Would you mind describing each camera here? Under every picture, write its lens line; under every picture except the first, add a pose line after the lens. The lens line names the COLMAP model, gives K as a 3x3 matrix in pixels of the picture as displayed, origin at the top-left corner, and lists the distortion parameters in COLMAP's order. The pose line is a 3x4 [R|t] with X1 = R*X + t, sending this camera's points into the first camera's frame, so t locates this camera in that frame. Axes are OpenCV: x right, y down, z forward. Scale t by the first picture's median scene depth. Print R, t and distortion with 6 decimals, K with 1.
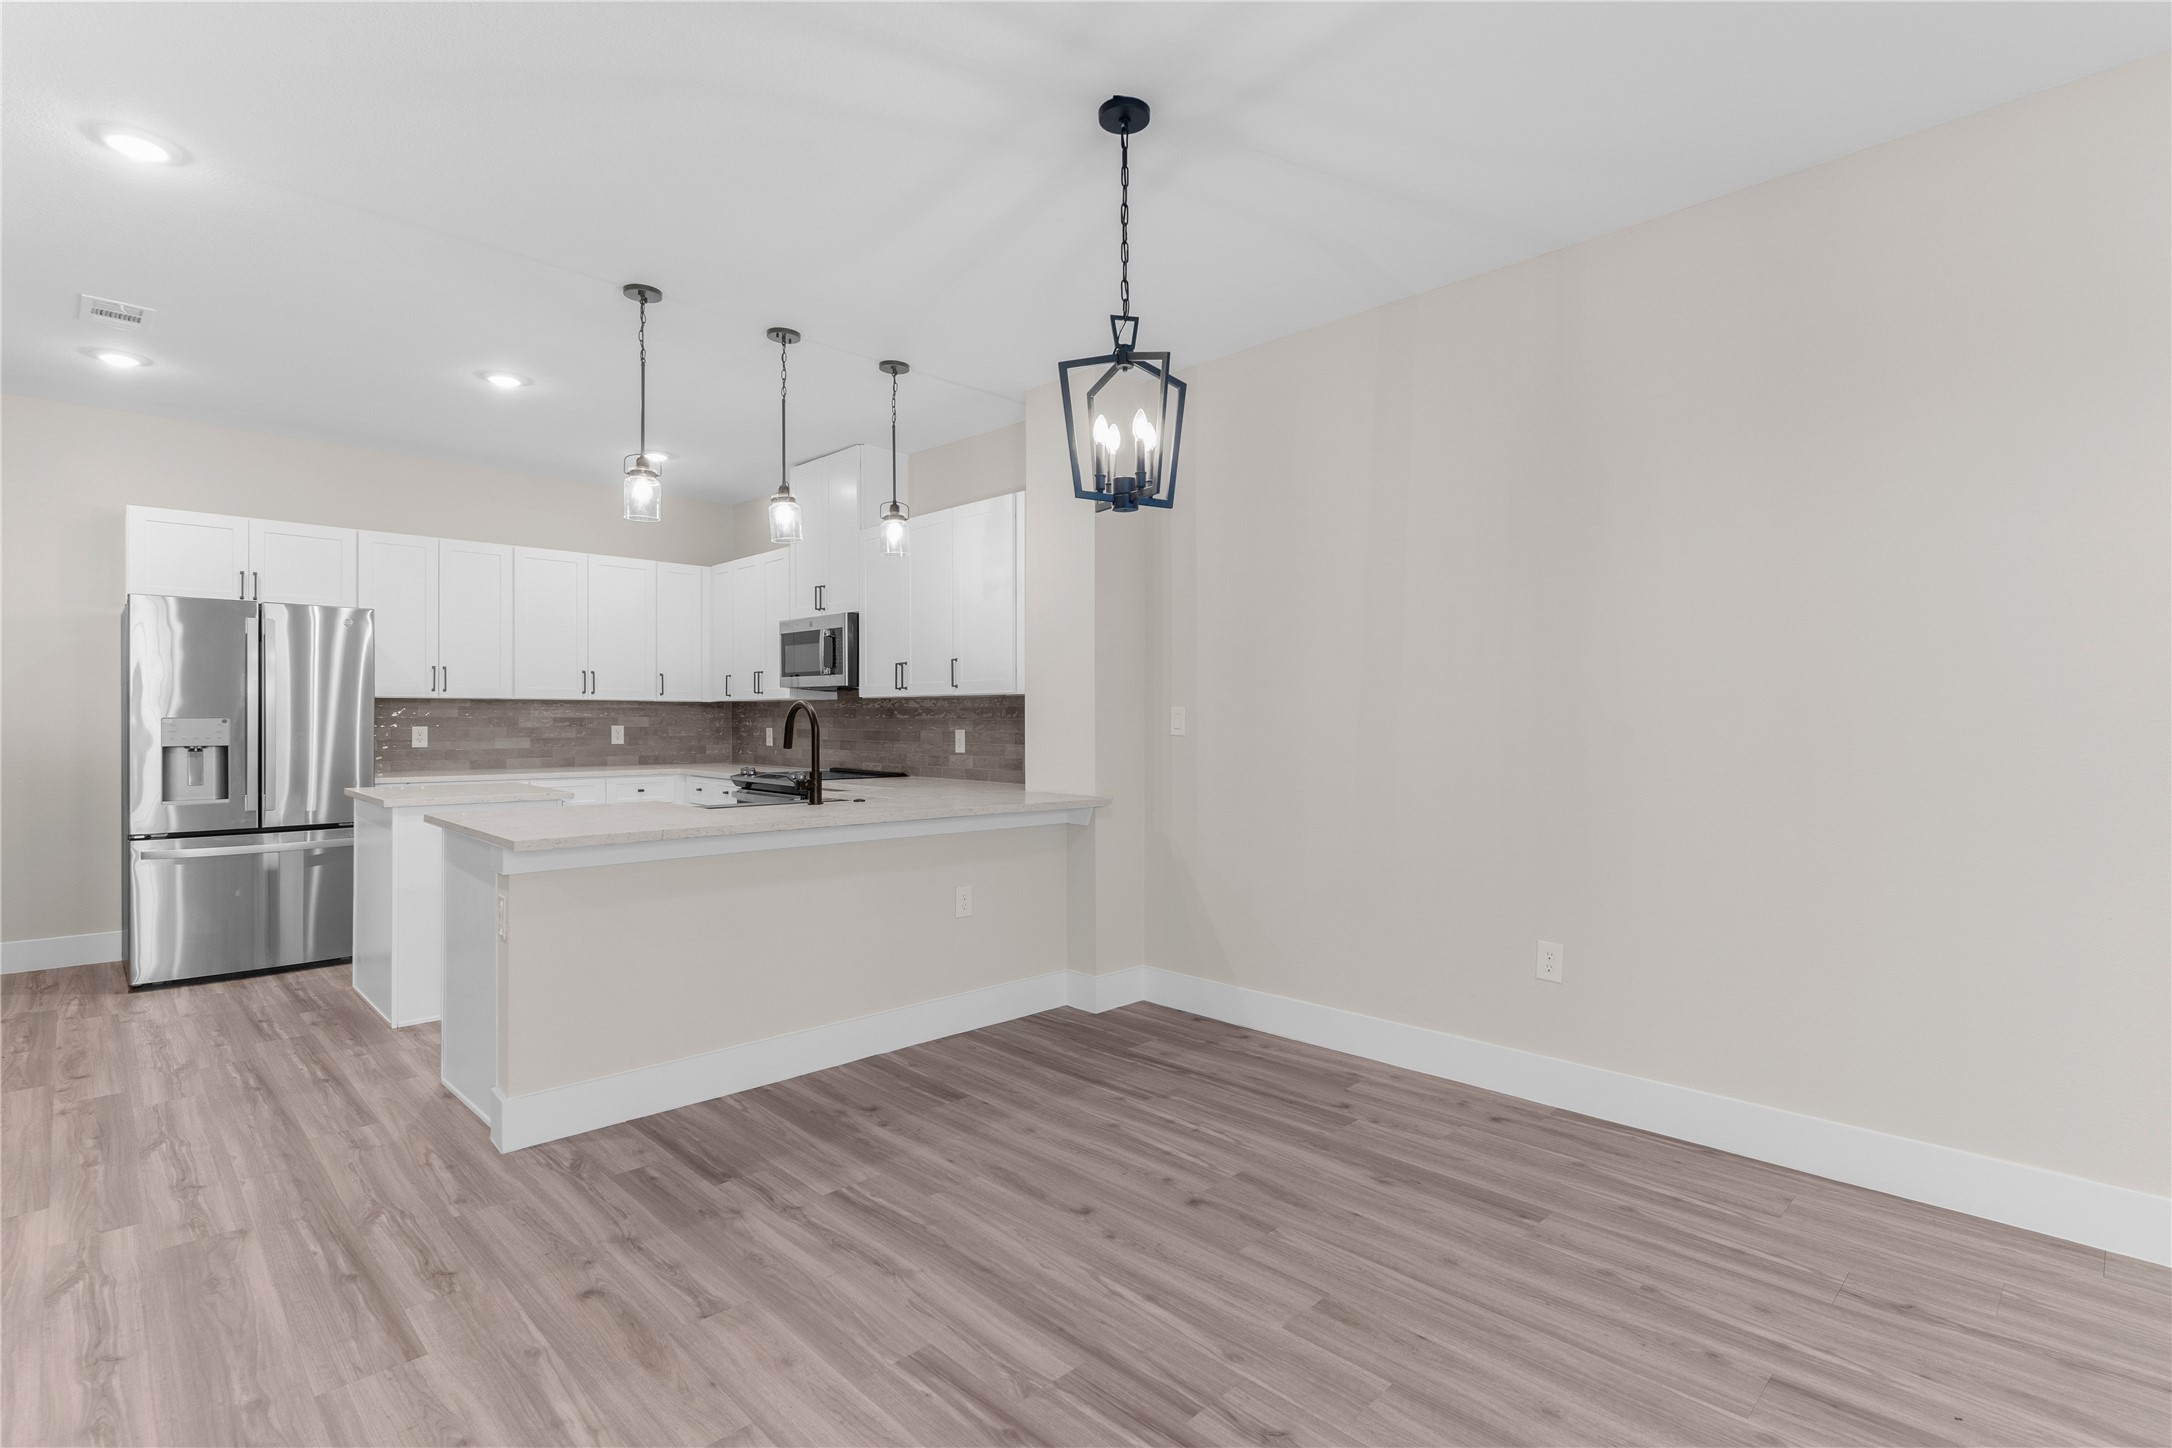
lens RADIAL K [[1030.4, 0, 1086.0], [0, 1030.4, 724.0], [0, 0, 1]] dist [0.001679, -0.000767]
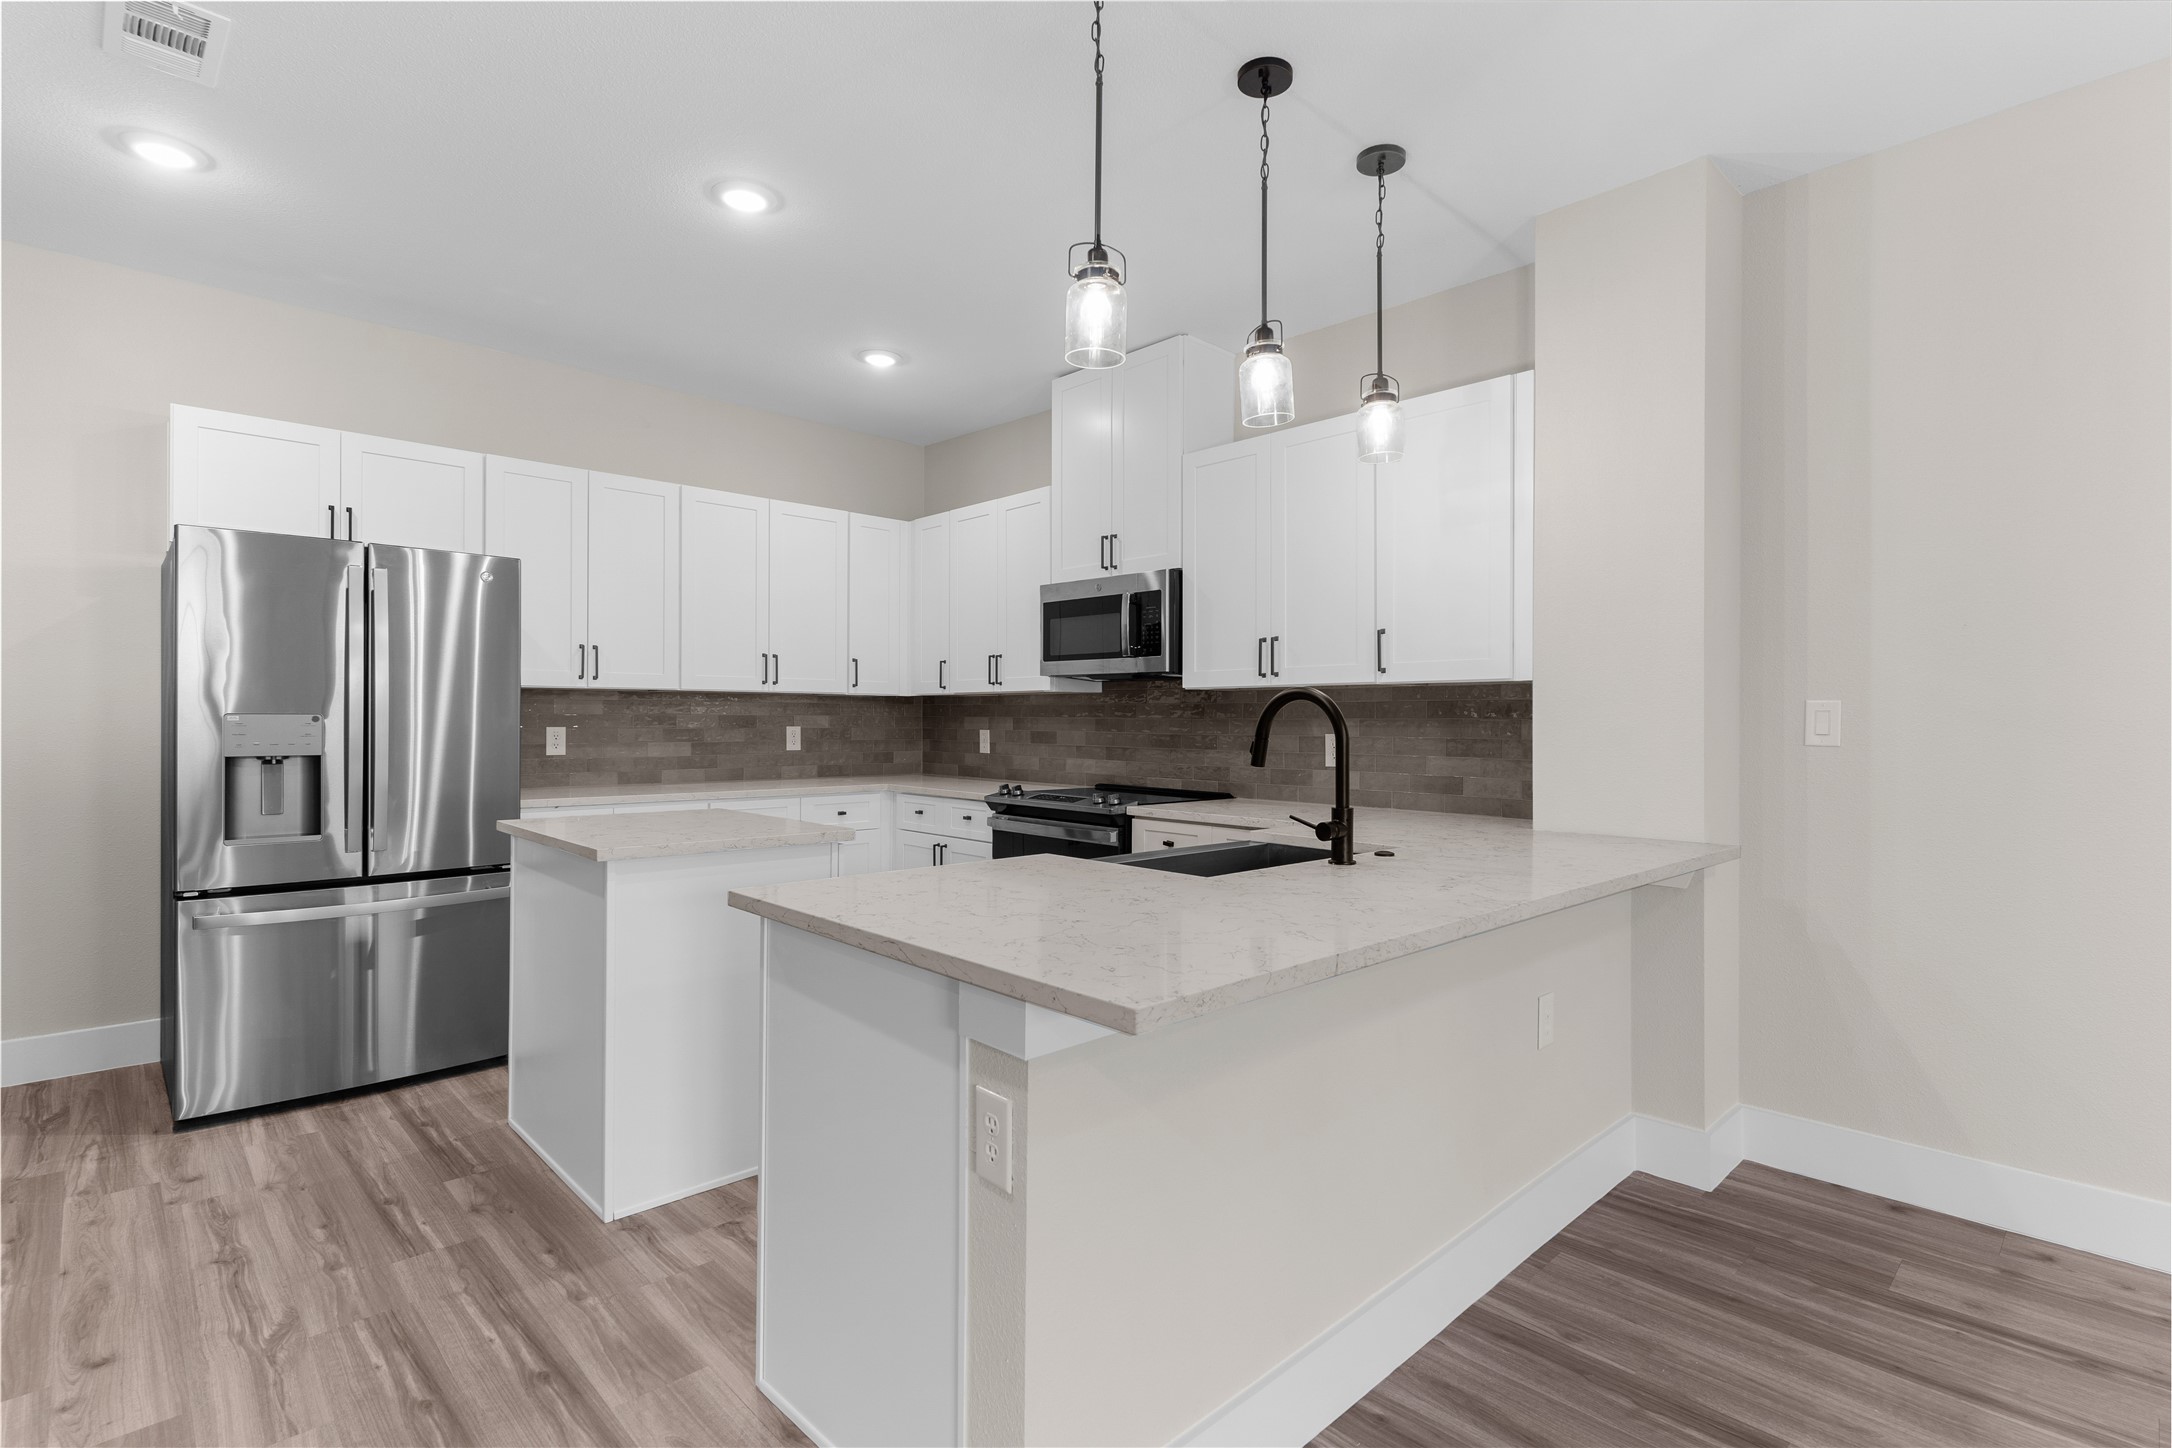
lens RADIAL K [[1030.4, 0, 1086.0], [0, 1030.4, 724.0], [0, 0, 1]] dist [0.001679, -0.000767]
pose [[0.999929, 0.002892, -0.011589, -0.330746], [-0.002901, 0.999995, -0.000774, -0.000429], [0.011587, 0.000807, 0.999933, 0.339737]]
